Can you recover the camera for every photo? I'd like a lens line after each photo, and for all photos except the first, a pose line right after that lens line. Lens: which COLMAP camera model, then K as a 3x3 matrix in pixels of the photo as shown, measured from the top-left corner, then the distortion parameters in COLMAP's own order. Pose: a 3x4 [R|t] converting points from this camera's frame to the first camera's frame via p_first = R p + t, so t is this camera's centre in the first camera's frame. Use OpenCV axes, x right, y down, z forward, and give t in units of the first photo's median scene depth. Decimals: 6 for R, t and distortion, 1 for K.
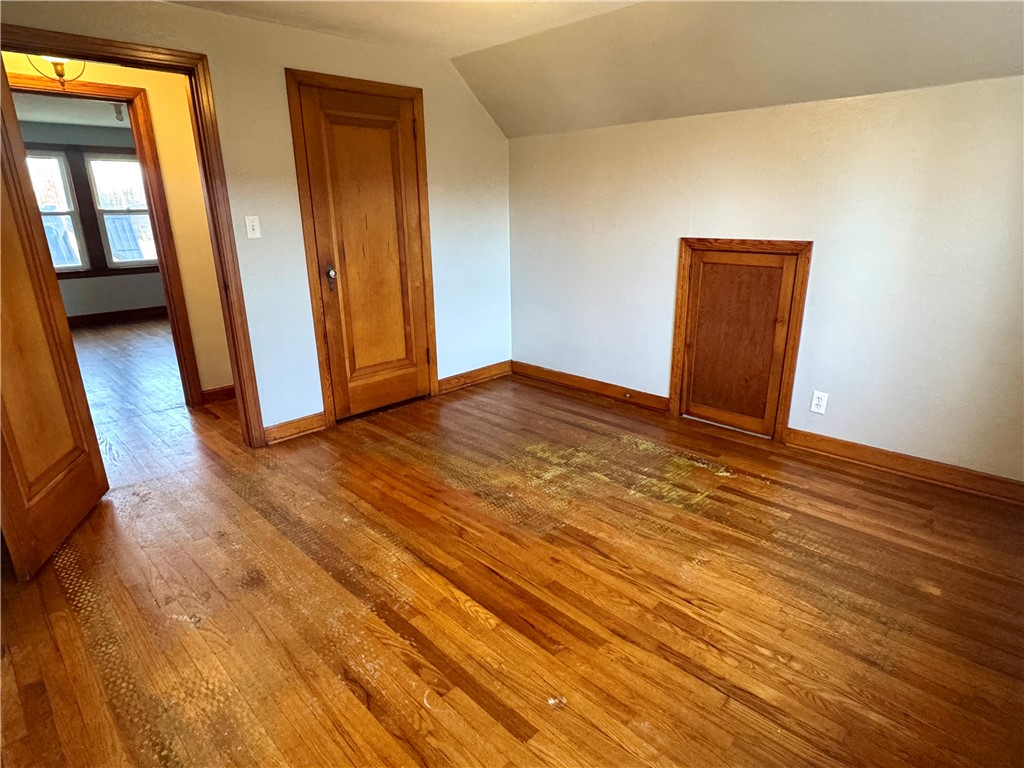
lens RADIAL K [[569.7, 0, 514.1], [0, 569.7, 382.7], [0, 0, 1]] dist [0.002138, -0.000998]
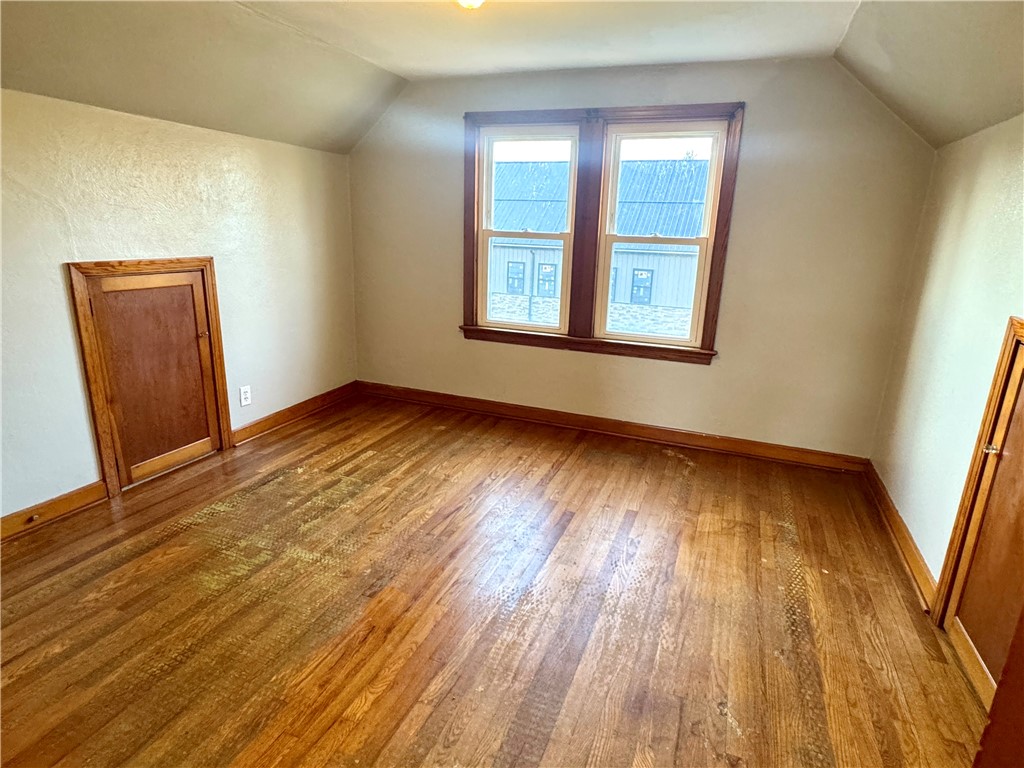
lens RADIAL K [[569.7, 0, 514.1], [0, 569.7, 382.7], [0, 0, 1]] dist [0.002138, -0.000998]
pose [[-0.391402, -0.244833, 0.887052, -0.700598], [0.247905, 0.900264, 0.357865, -0.272154], [-0.886198, 0.359974, -0.291670, 0.876779]]
